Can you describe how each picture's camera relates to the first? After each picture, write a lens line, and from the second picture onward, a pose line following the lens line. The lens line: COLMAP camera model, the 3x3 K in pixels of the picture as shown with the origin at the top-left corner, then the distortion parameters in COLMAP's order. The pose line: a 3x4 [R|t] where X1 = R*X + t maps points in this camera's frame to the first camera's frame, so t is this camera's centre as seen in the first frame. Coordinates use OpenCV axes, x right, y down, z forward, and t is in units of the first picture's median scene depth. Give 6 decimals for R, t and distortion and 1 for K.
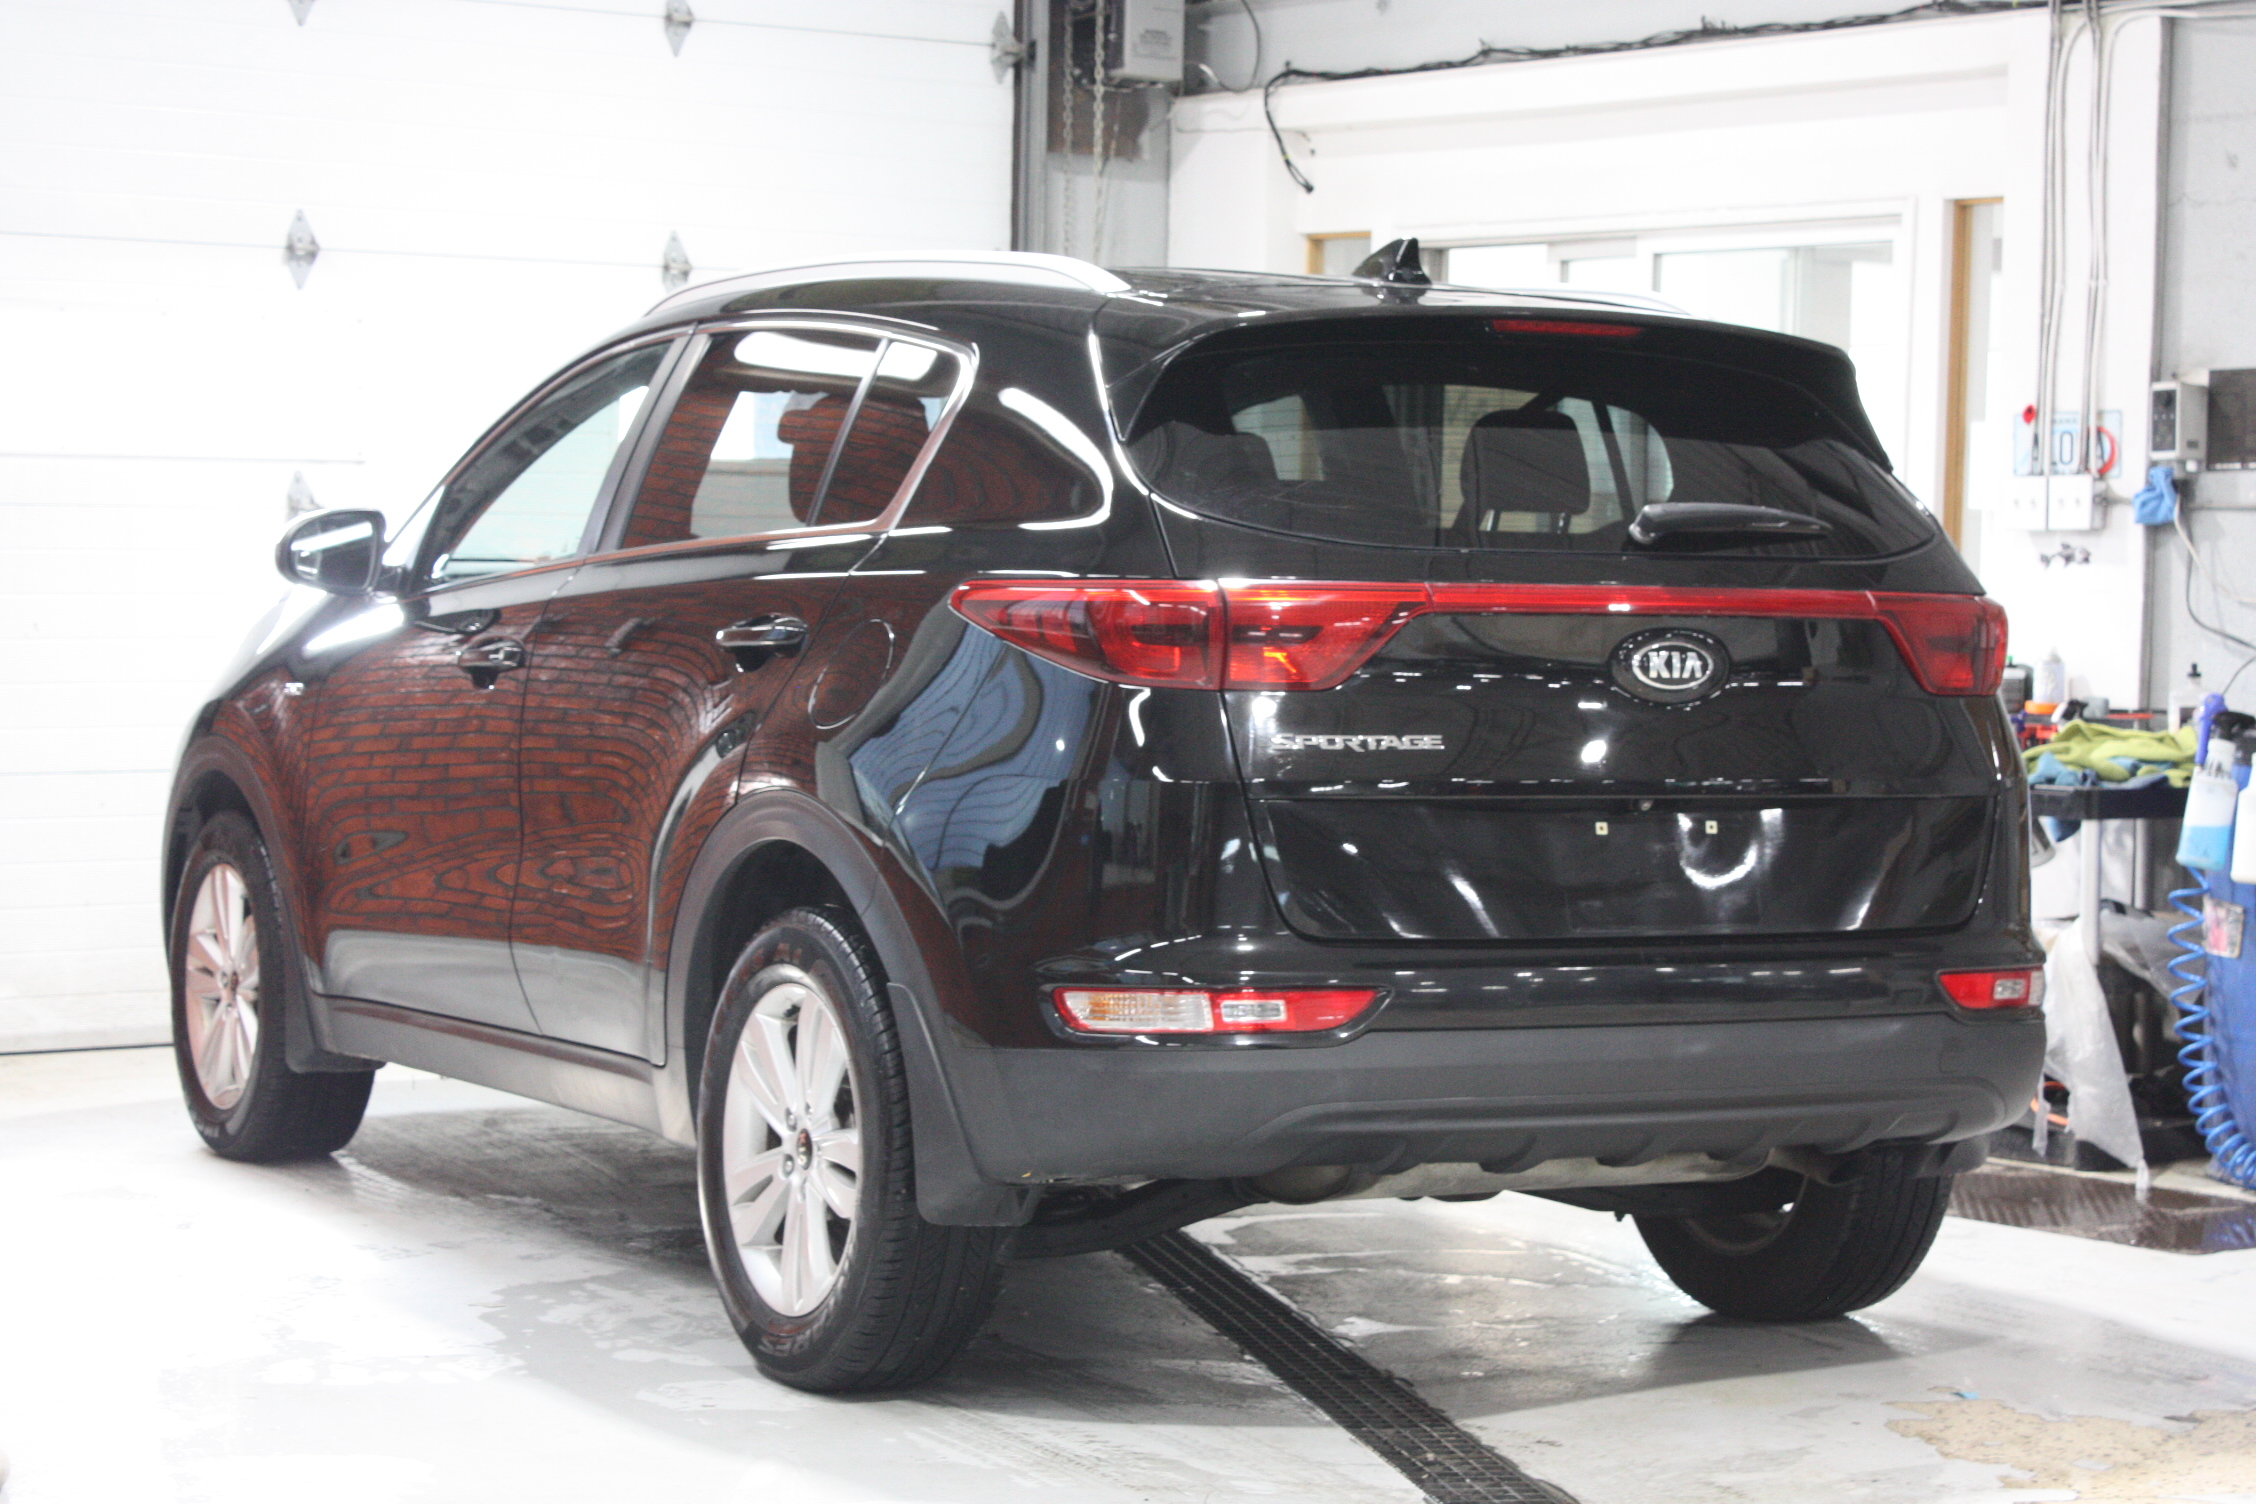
lens RADIAL K [[4751.7, 0, 1128.5], [0, 4751.7, 754.5], [0, 0, 1]] dist [-0.004232, 0.000000]
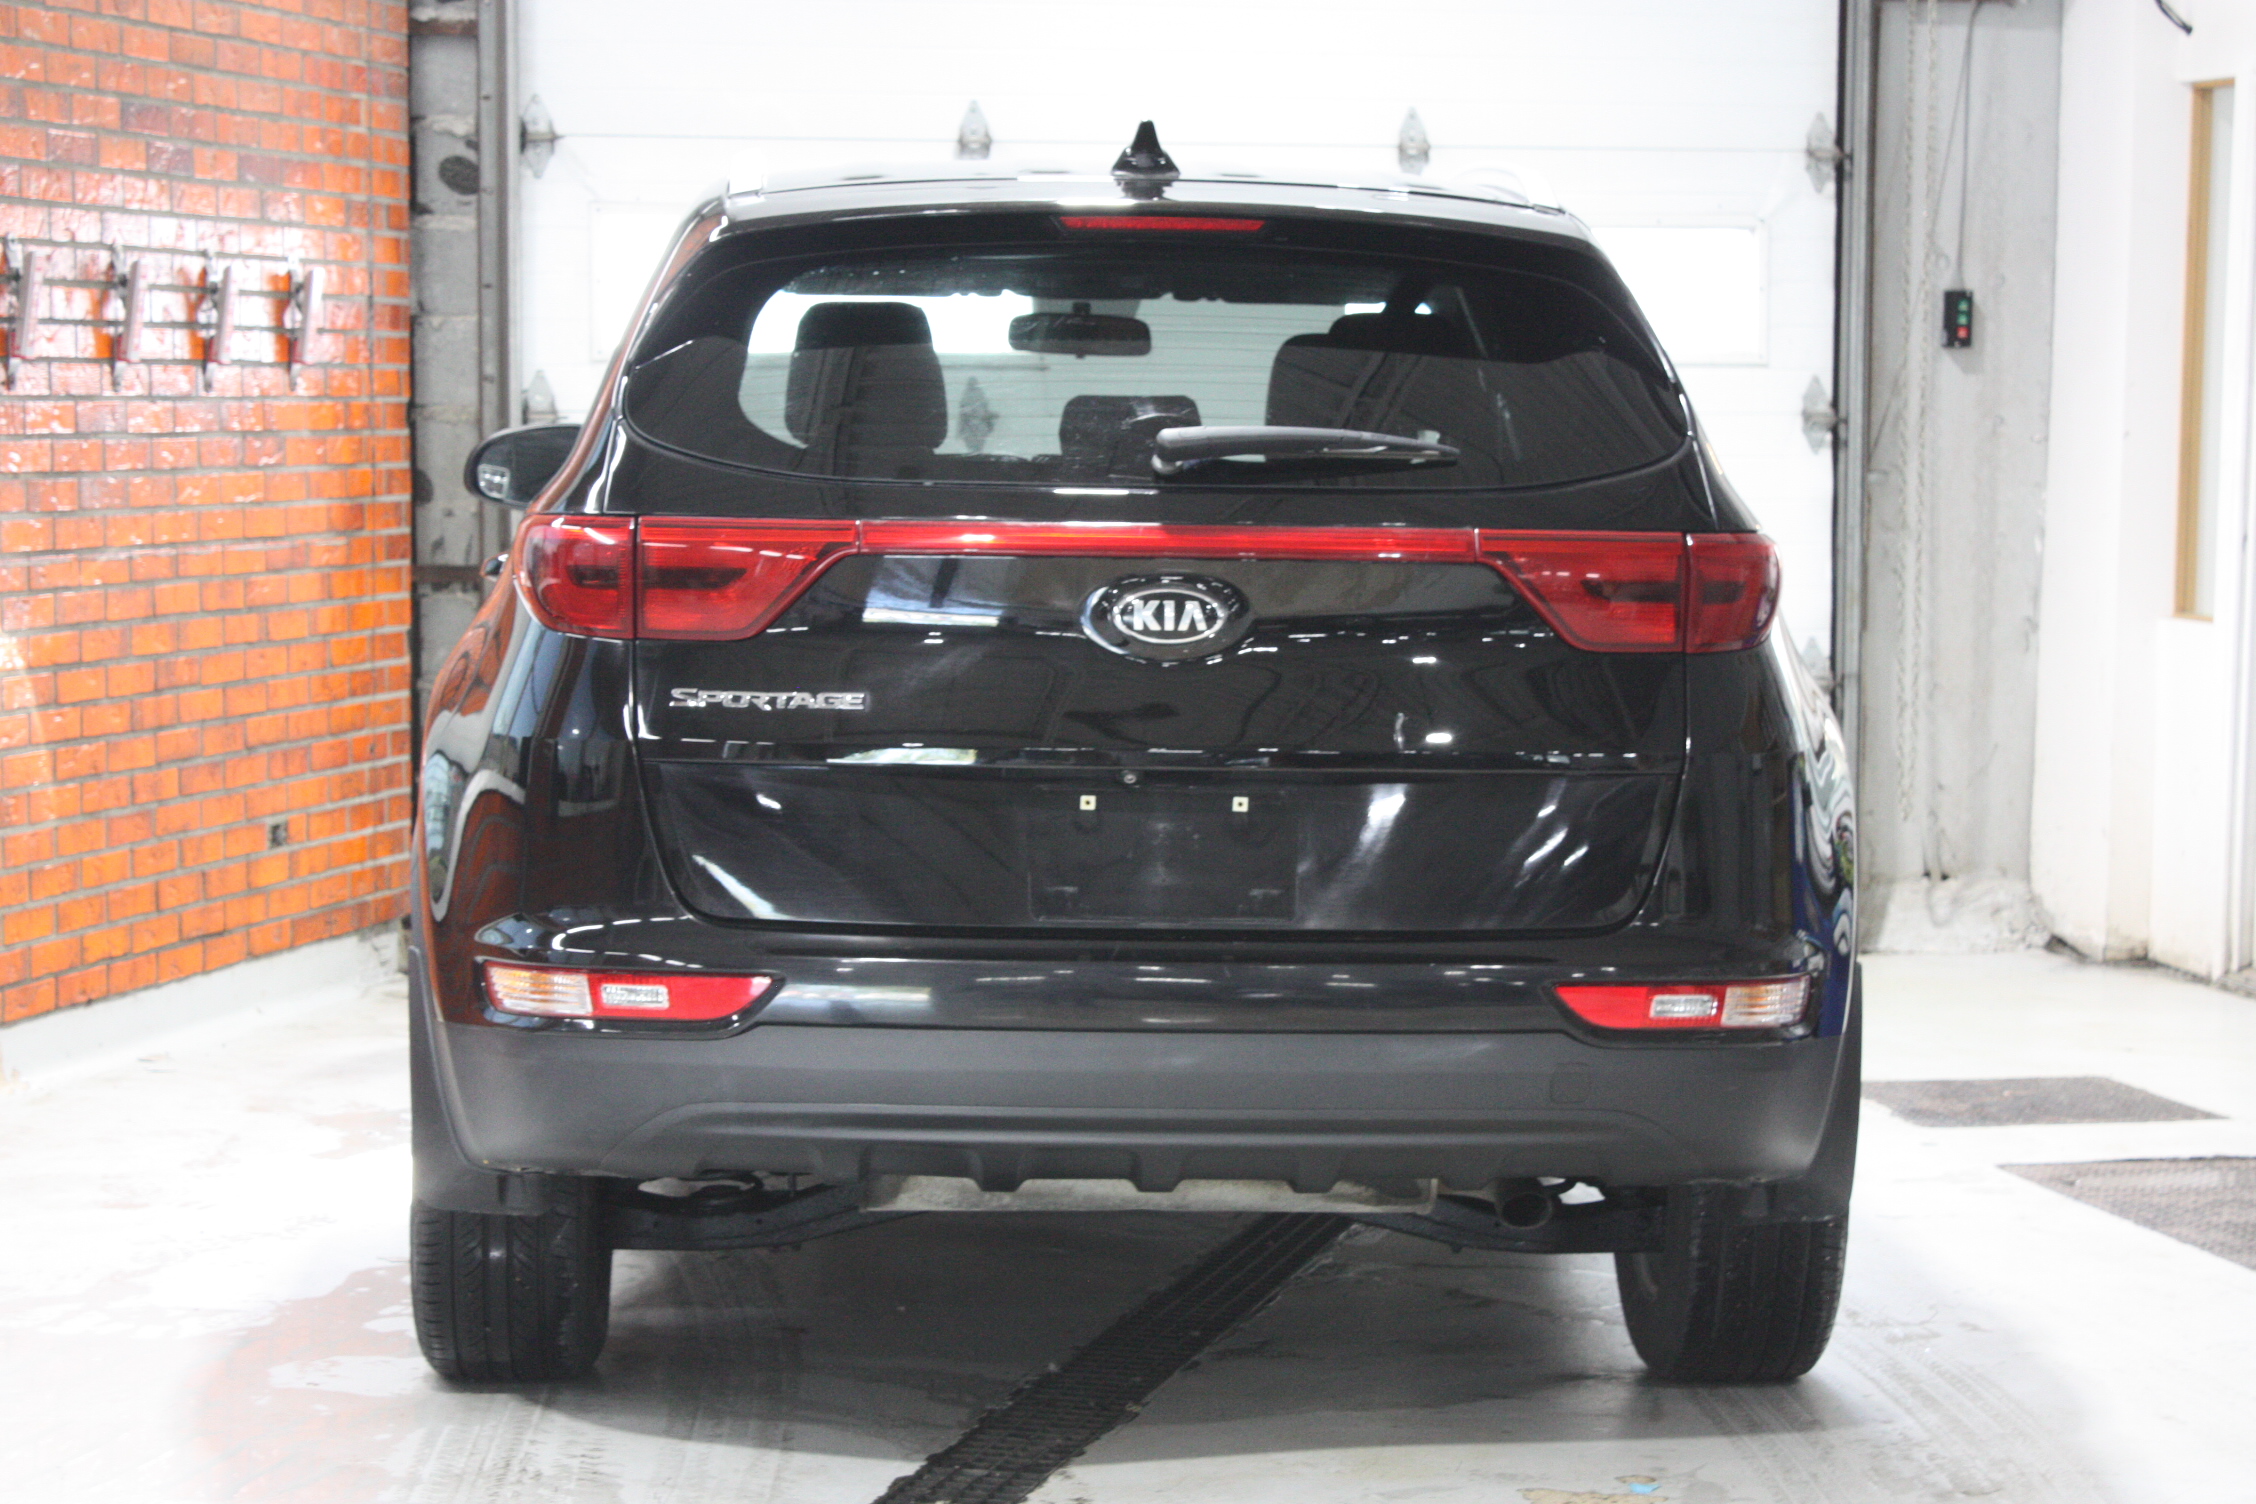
lens RADIAL K [[5171.6, 0, 1127.3], [0, 5171.6, 748.9], [0, 0, 1]] dist [-0.015383, 0.000000]
pose [[0.891804, 0.022133, -0.451880, 0.531334], [-0.013552, 0.999661, 0.022219, -0.015377], [0.452219, -0.013692, 0.891802, 0.160712]]
